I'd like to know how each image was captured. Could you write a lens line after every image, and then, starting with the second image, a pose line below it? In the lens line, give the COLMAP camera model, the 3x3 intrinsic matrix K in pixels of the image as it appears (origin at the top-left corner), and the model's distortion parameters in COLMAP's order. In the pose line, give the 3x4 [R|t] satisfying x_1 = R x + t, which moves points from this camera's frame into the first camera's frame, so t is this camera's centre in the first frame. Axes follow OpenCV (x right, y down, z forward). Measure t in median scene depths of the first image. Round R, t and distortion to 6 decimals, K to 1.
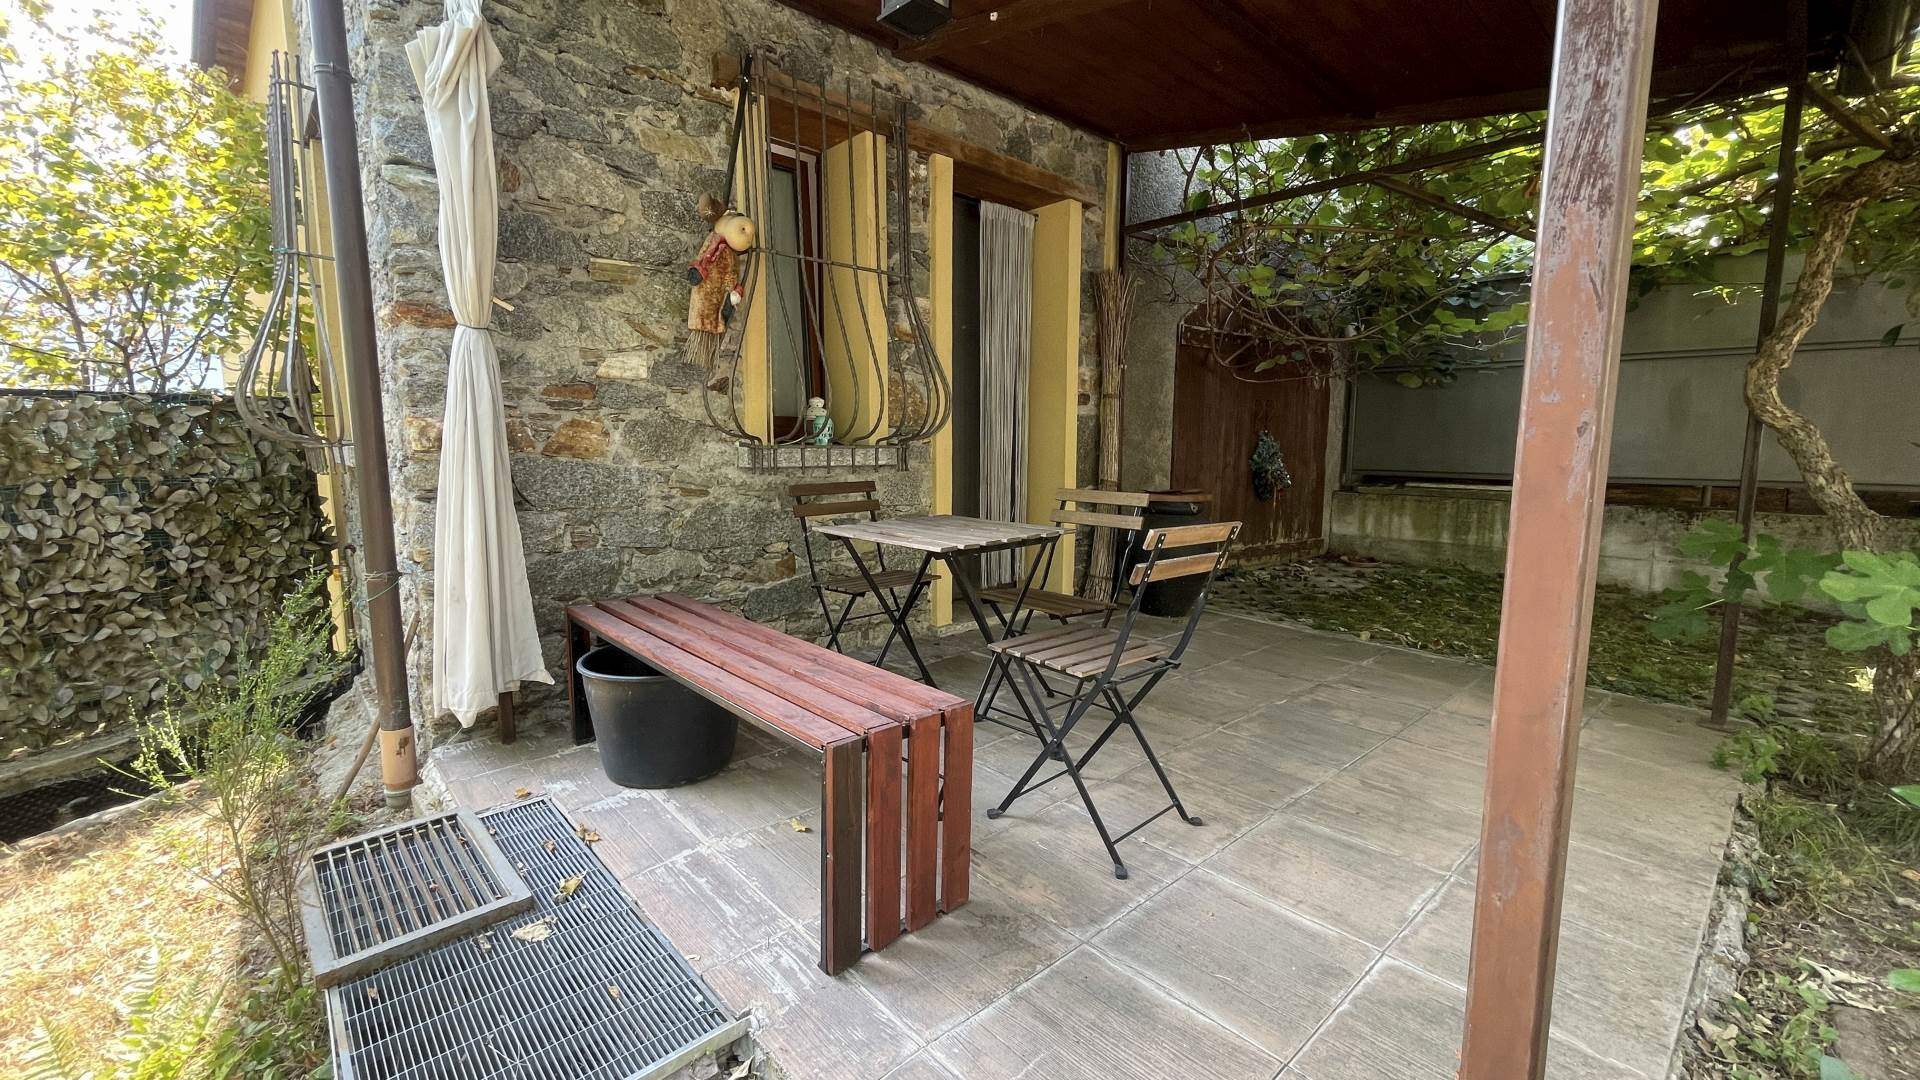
lens RADIAL K [[784.6, 0, 938.3], [0, 784.6, 530.5], [0, 0, 1]] dist [0.007839, 0.000066]
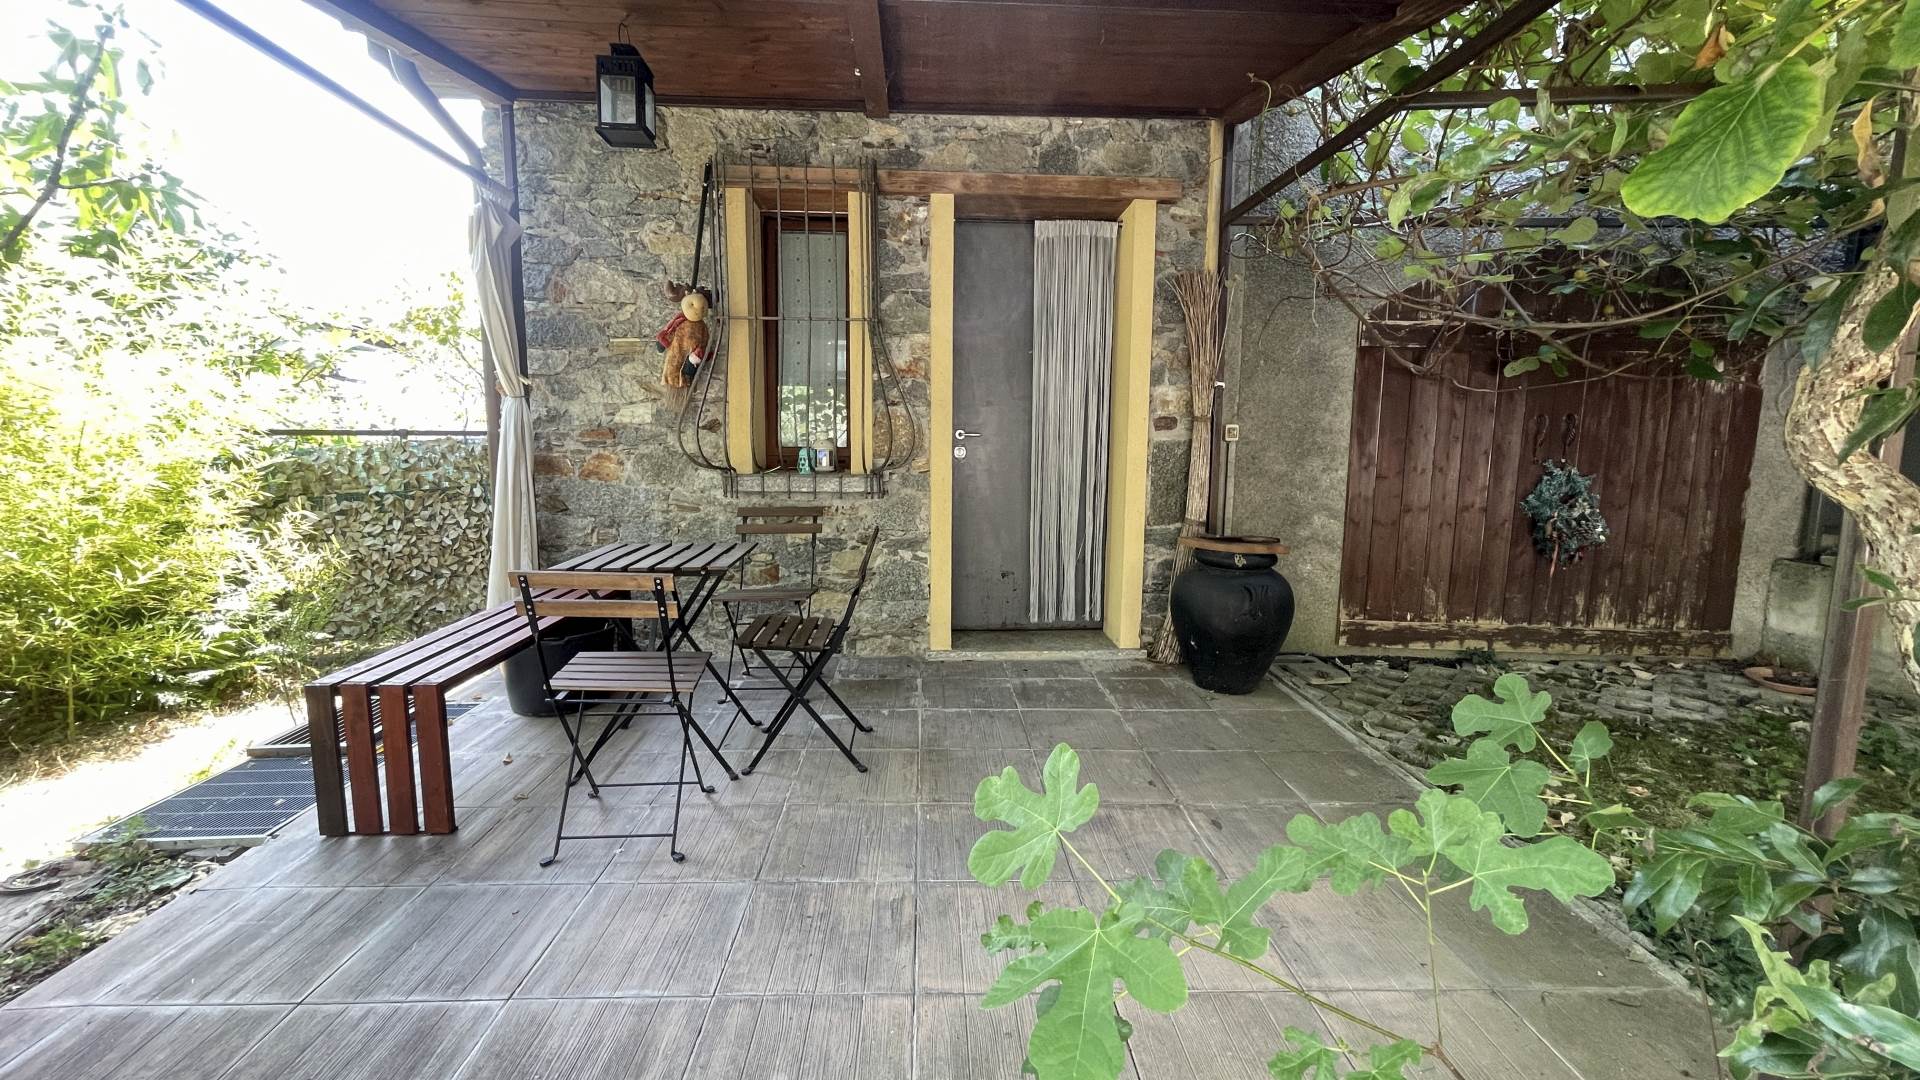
lens RADIAL K [[774.6, 0, 953.2], [0, 774.6, 534.6], [0, 0, 1]] dist [-0.002733, -0.000198]
pose [[0.771999, 0.081836, -0.630333, 0.840514], [-0.079323, 0.996329, 0.032203, -0.082418], [0.630654, 0.025140, 0.775657, 0.289893]]
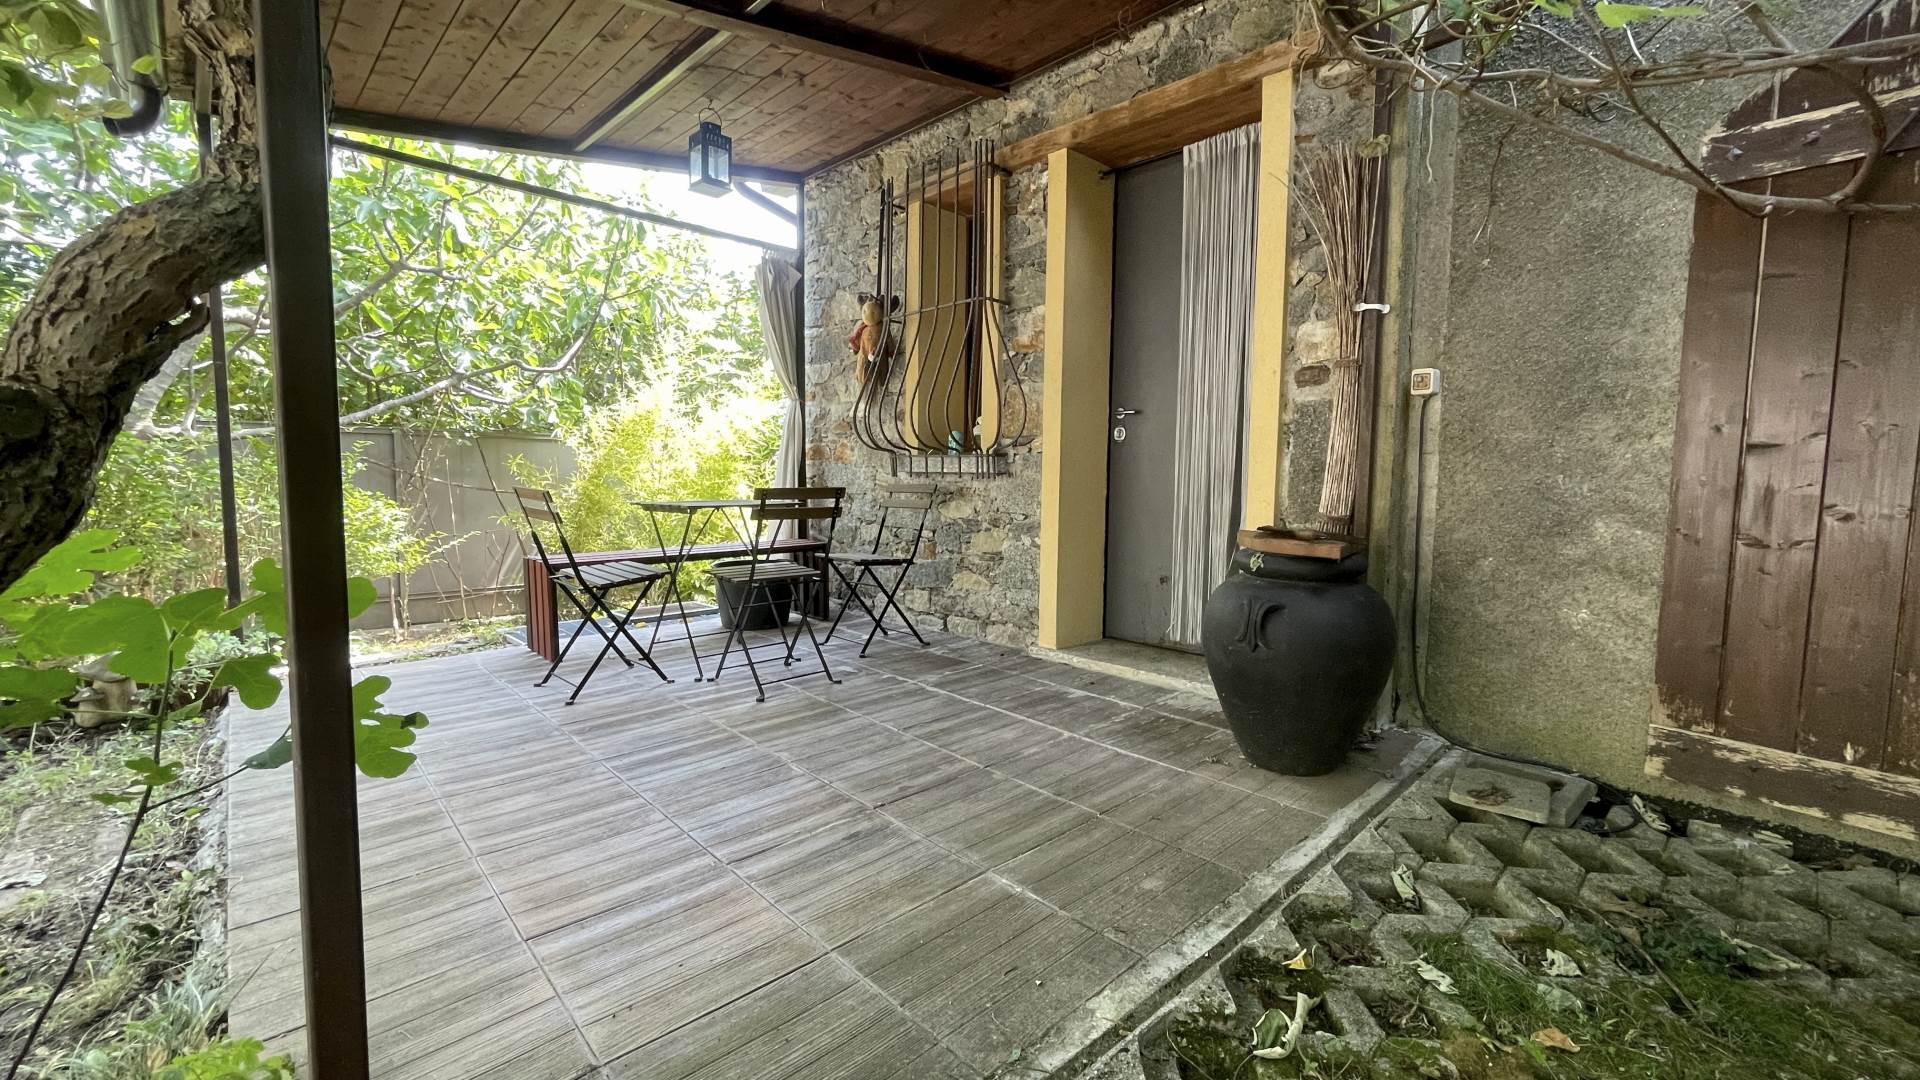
lens RADIAL K [[761.6, 0, 961.4], [0, 761.6, 534.9], [0, 0, 1]] dist [-0.000498, -0.000060]
pose [[0.048239, 0.076127, -0.995931, 1.165006], [-0.130688, 0.989001, 0.069268, -0.079797], [0.990249, 0.126815, 0.057657, 1.086382]]
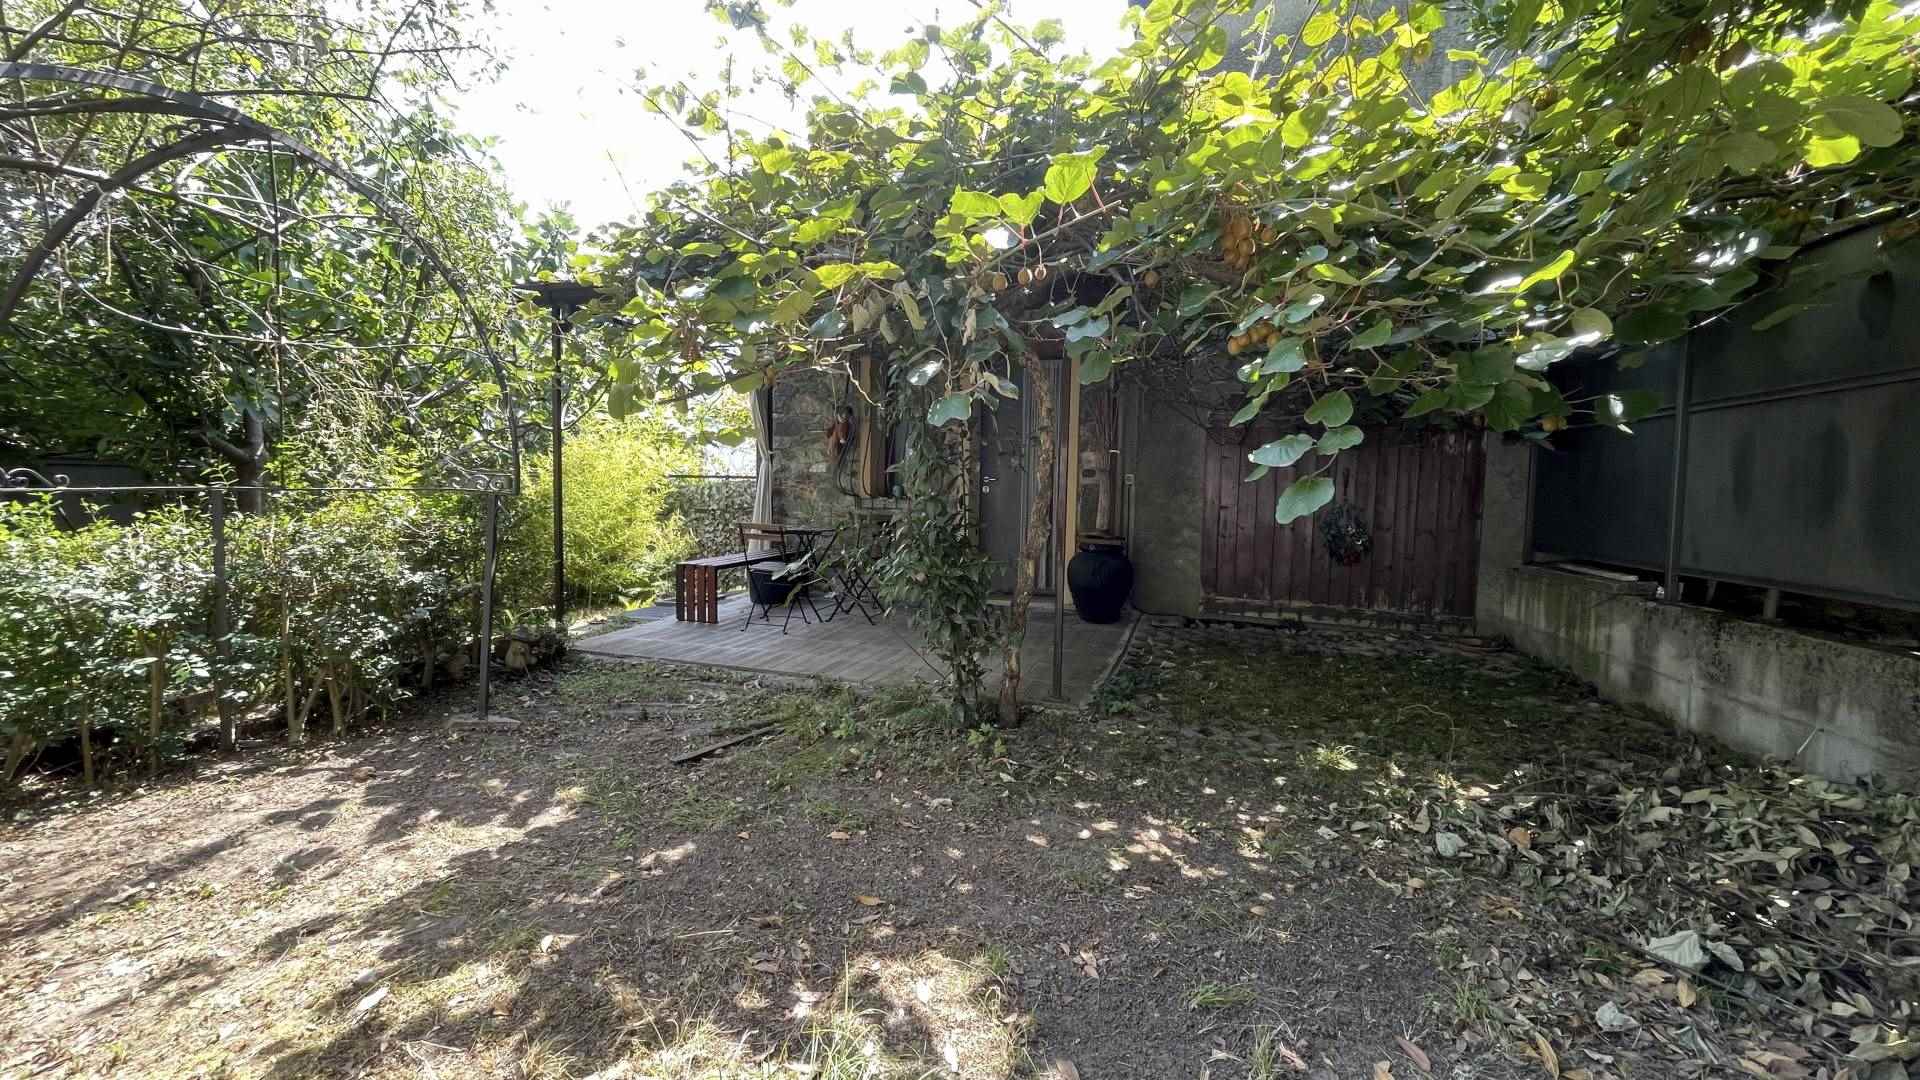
lens RADIAL K [[774.6, 0, 953.2], [0, 774.6, 534.6], [0, 0, 1]] dist [-0.002733, -0.000198]
pose [[0.498384, 0.062915, -0.864671, 2.040706], [-0.115811, 0.993256, 0.005520, -0.045076], [0.859186, 0.097387, 0.502309, 0.068340]]
